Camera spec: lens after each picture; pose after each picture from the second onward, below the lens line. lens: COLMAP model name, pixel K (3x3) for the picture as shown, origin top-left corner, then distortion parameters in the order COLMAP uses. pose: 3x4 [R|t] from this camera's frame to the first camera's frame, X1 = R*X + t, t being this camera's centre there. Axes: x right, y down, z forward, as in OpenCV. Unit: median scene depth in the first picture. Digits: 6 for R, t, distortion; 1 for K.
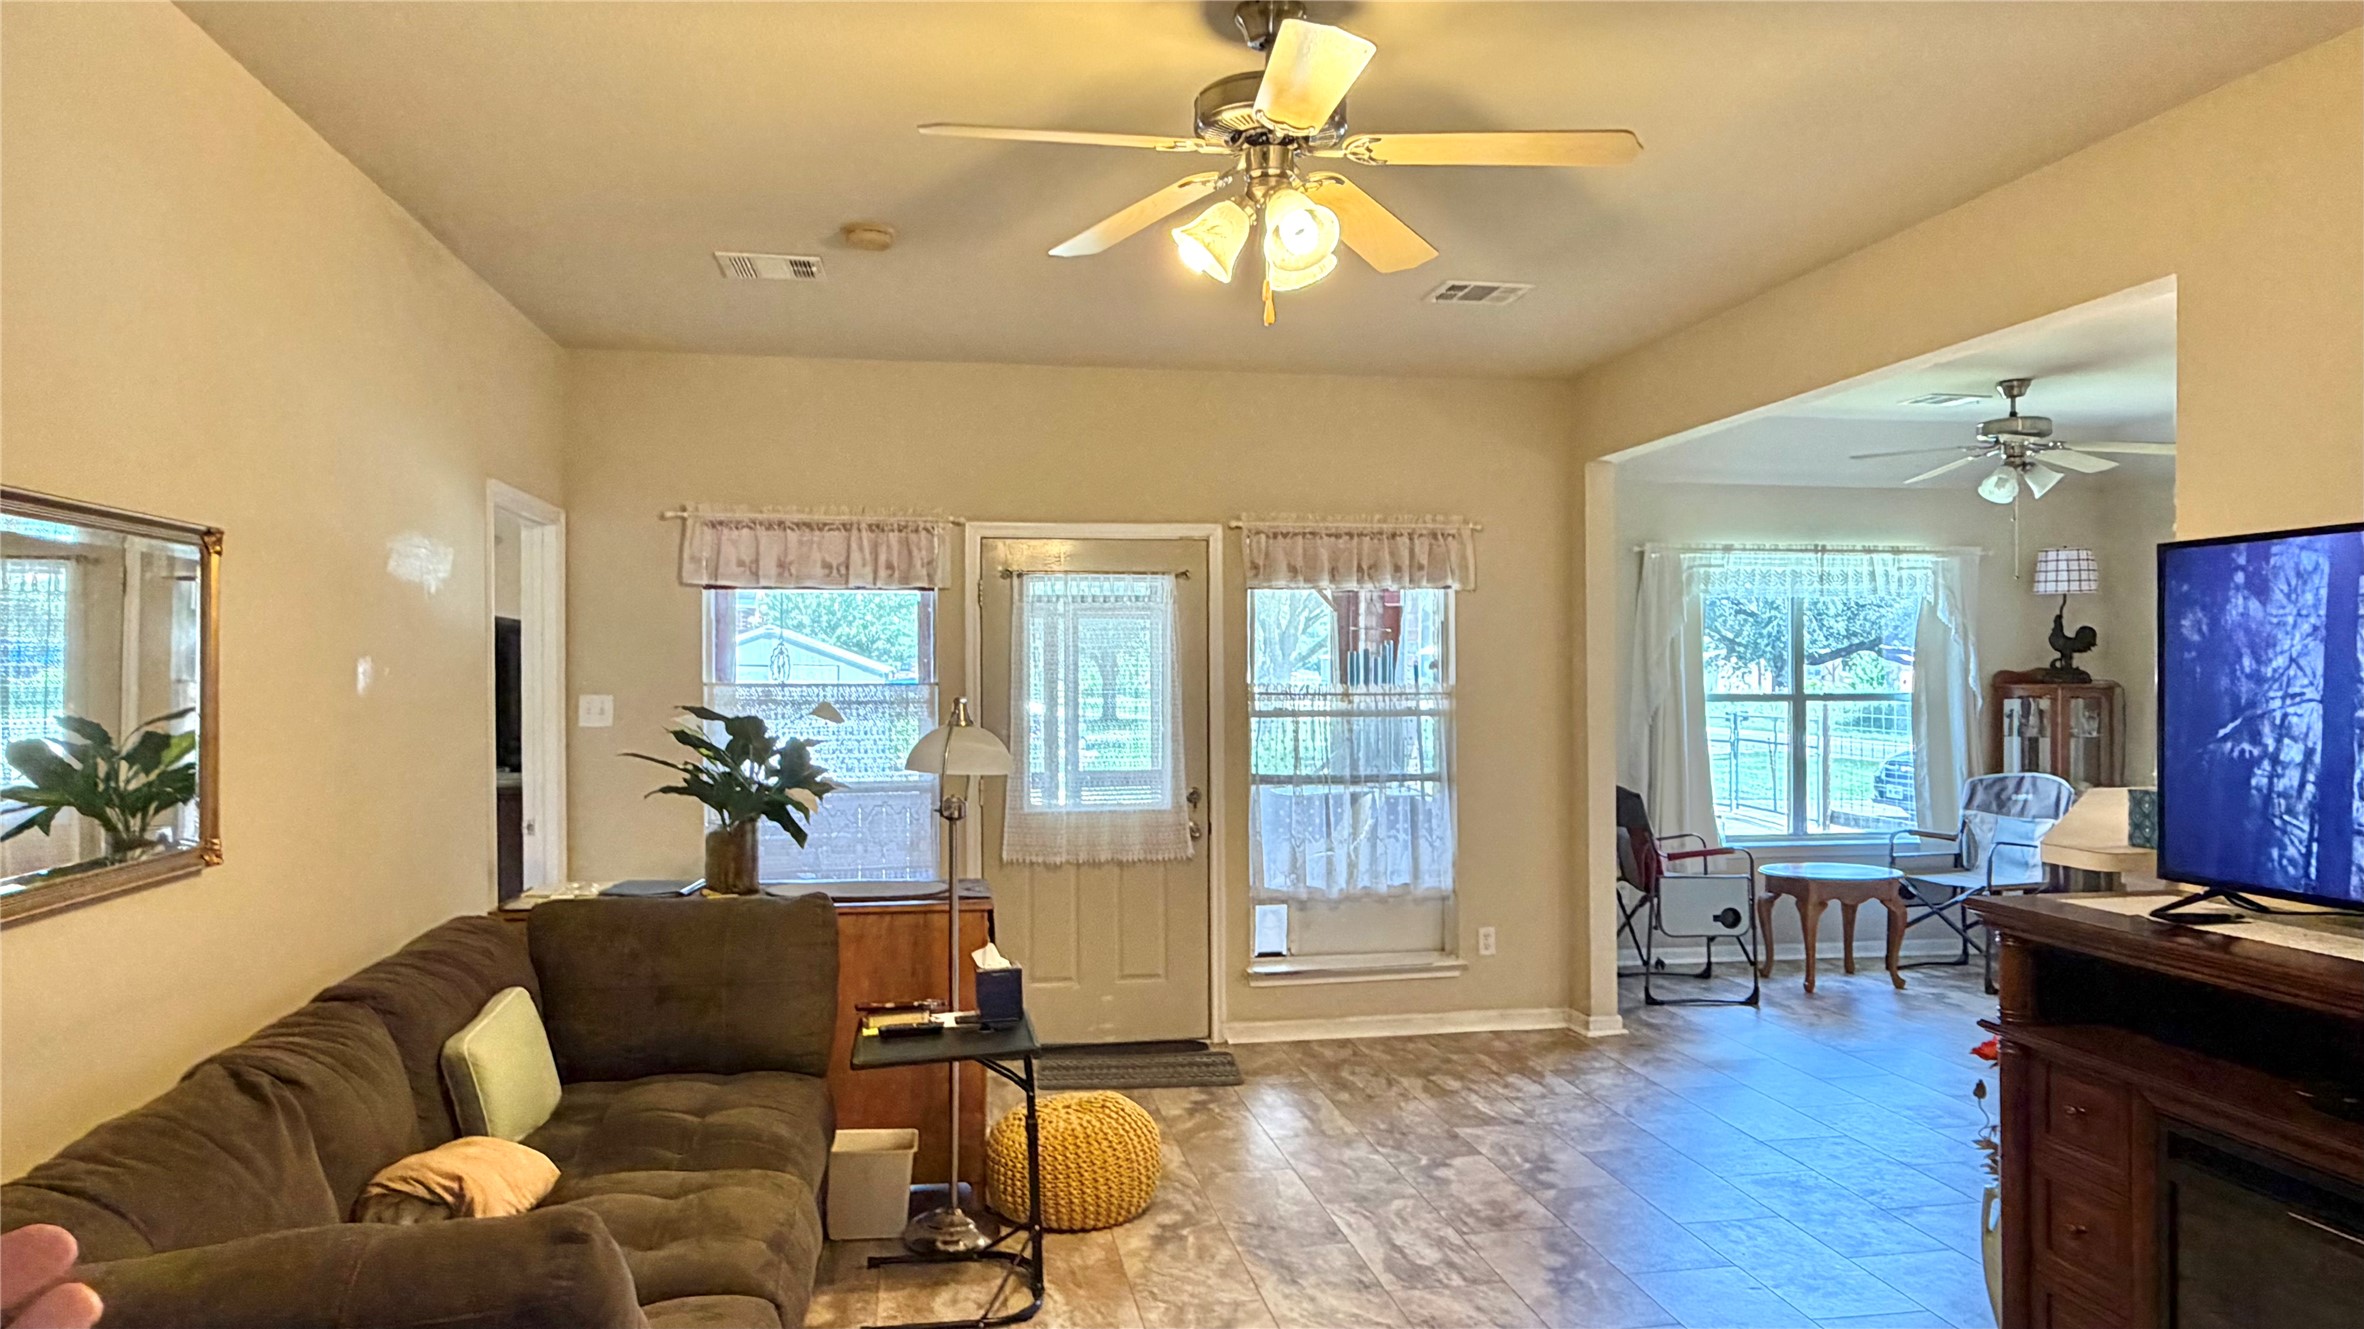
lens RADIAL K [[1549.9, 0, 1177.1], [0, 1549.9, 666.2], [0, 0, 1]] dist [0.004860, -0.004682]
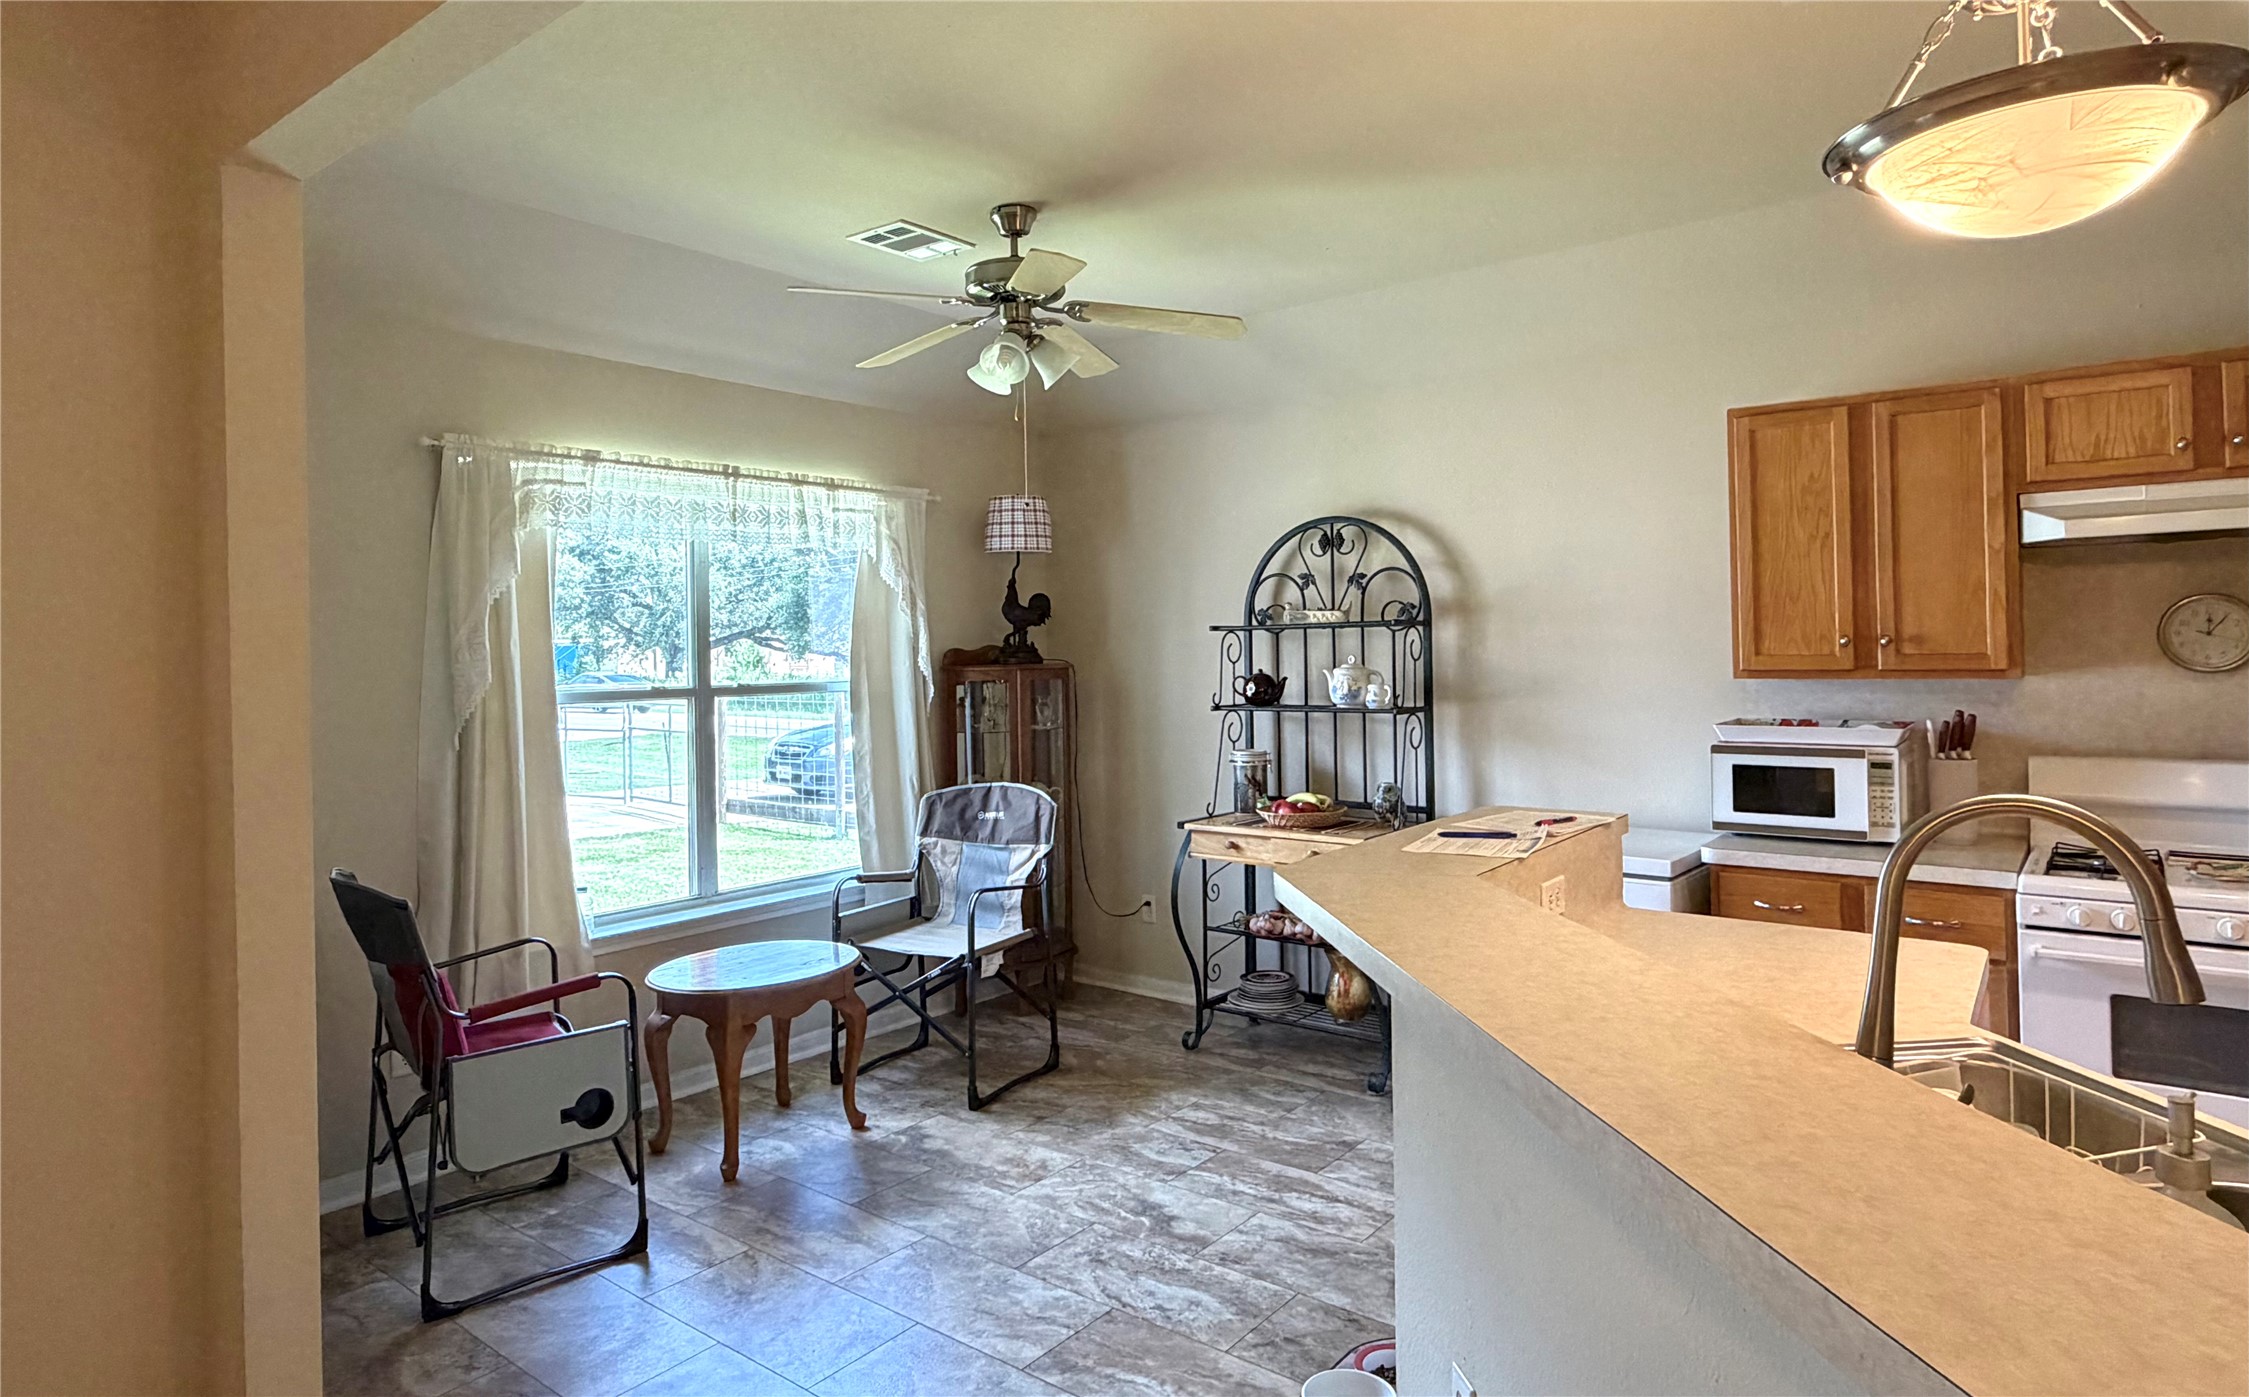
lens RADIAL K [[1315.7, 0, 1091.1], [0, 1315.7, 636.3], [0, 0, 1]] dist [0.002297, 0.001788]
pose [[0.778322, -0.007194, 0.627824, 0.175779], [0.015788, 0.999842, -0.008116, 0.003041], [-0.627666, 0.016229, 0.778313, 0.455796]]
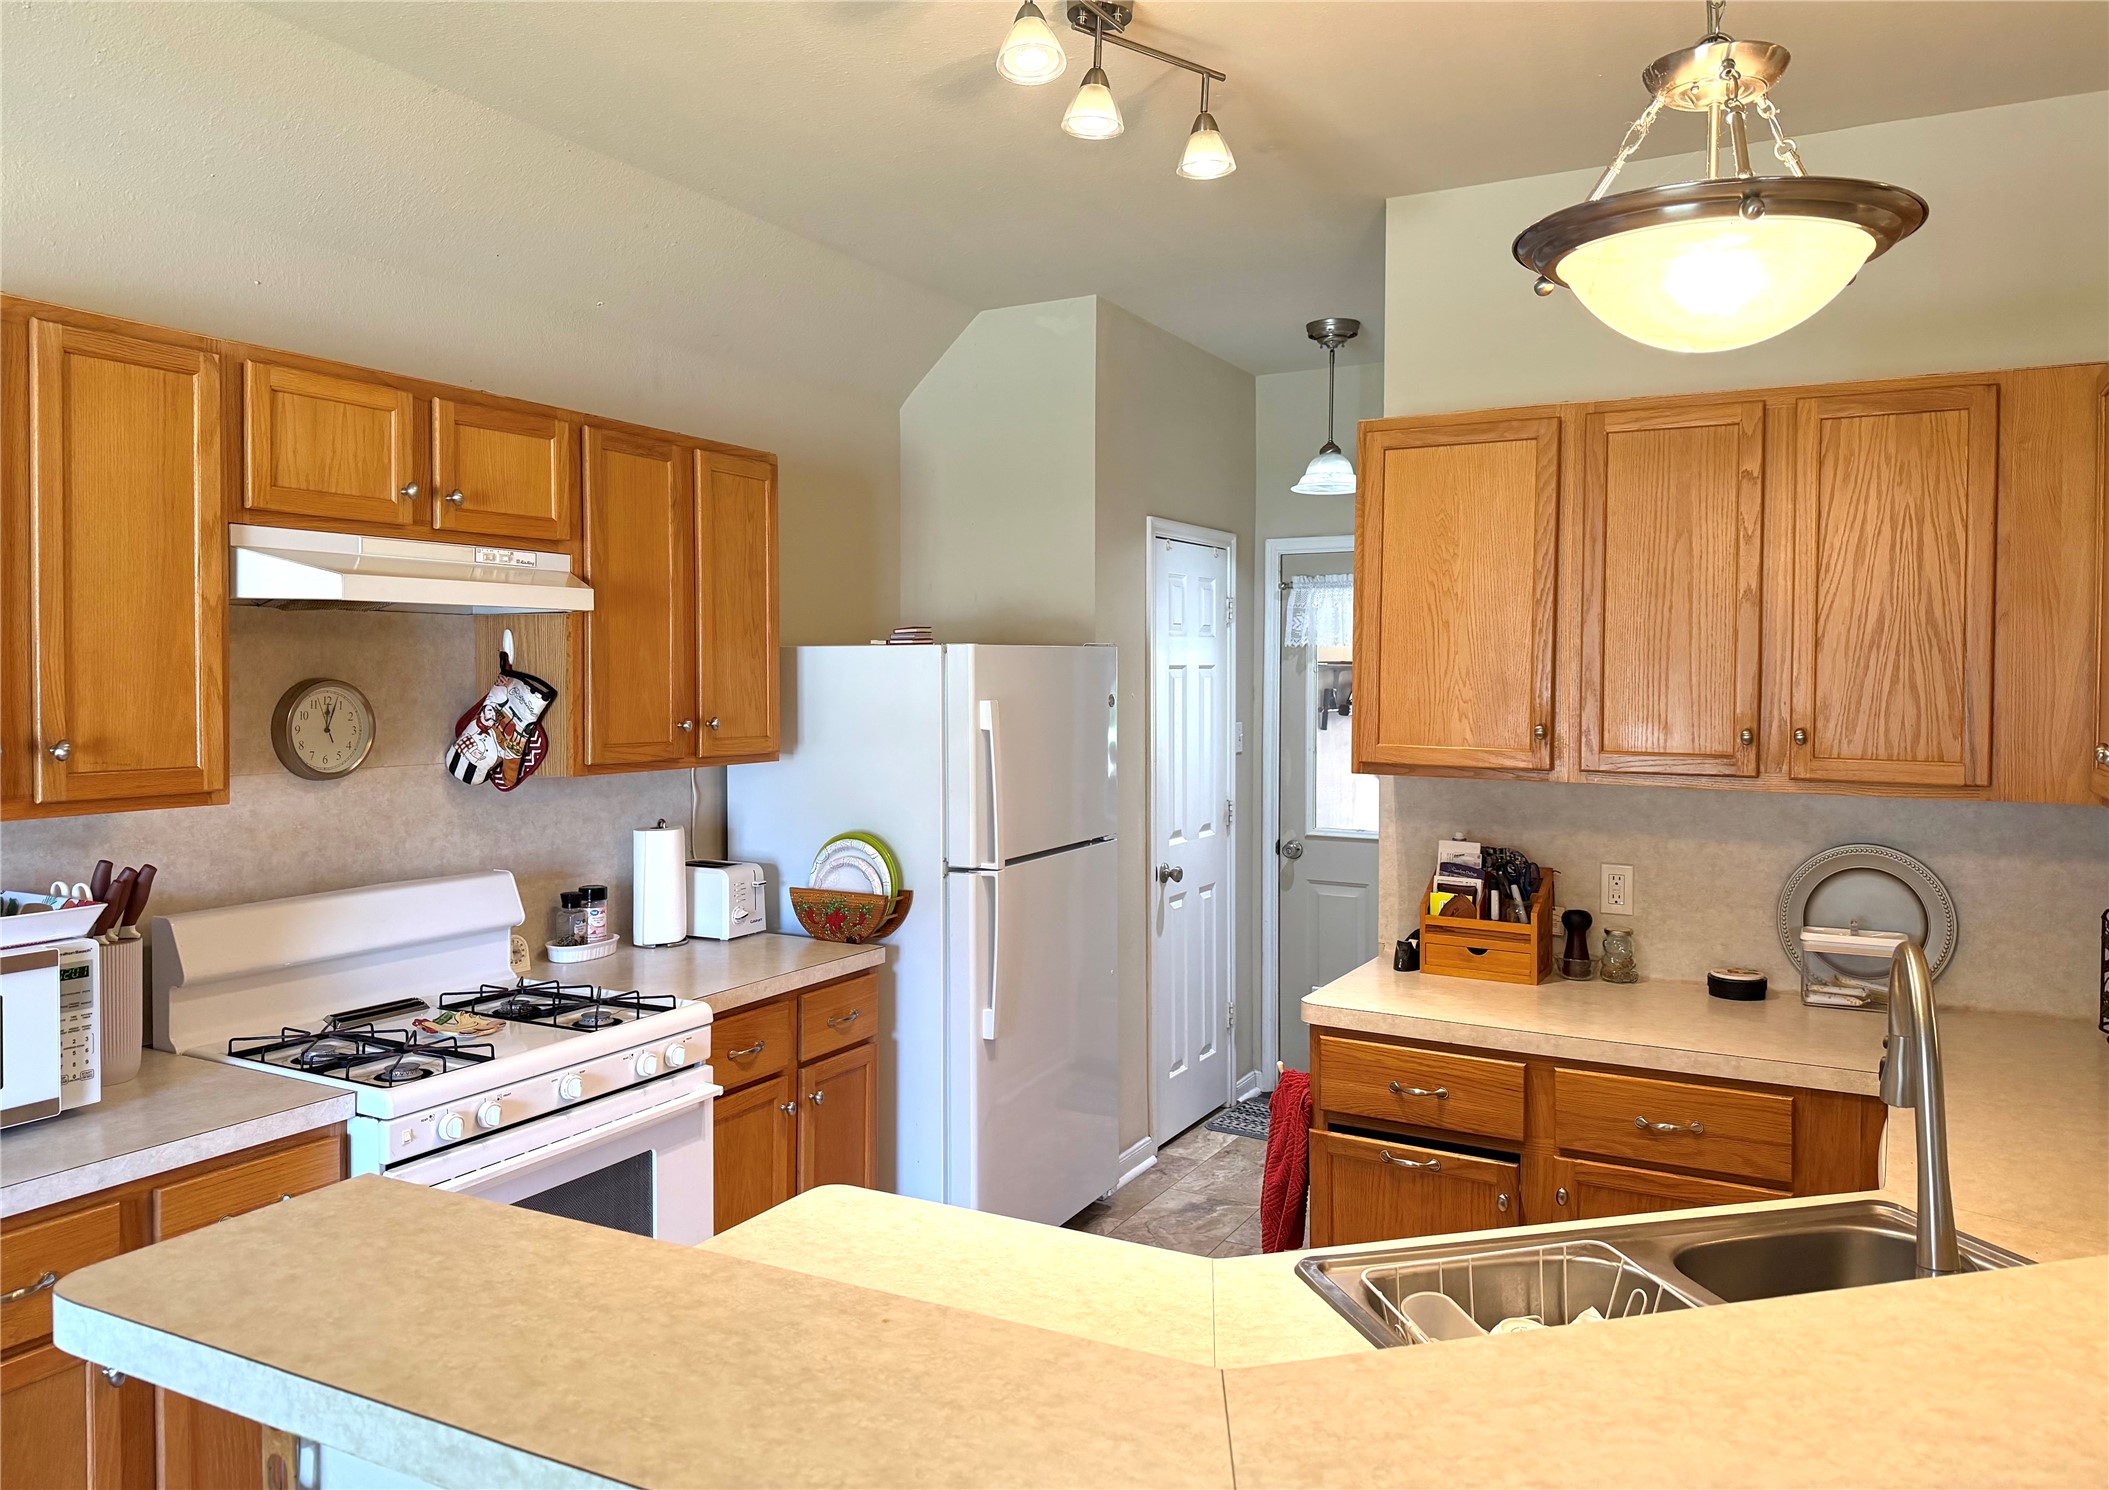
lens RADIAL K [[1473.8, 0, 1125.5], [0, 1473.8, 714.8], [0, 0, 1]] dist [0.028251, -0.064004]
pose [[-0.770123, -0.022744, 0.637489, 0.297694], [-0.009662, 0.999665, 0.023994, -0.007380], [-0.637822, 0.012319, -0.770085, 0.662693]]
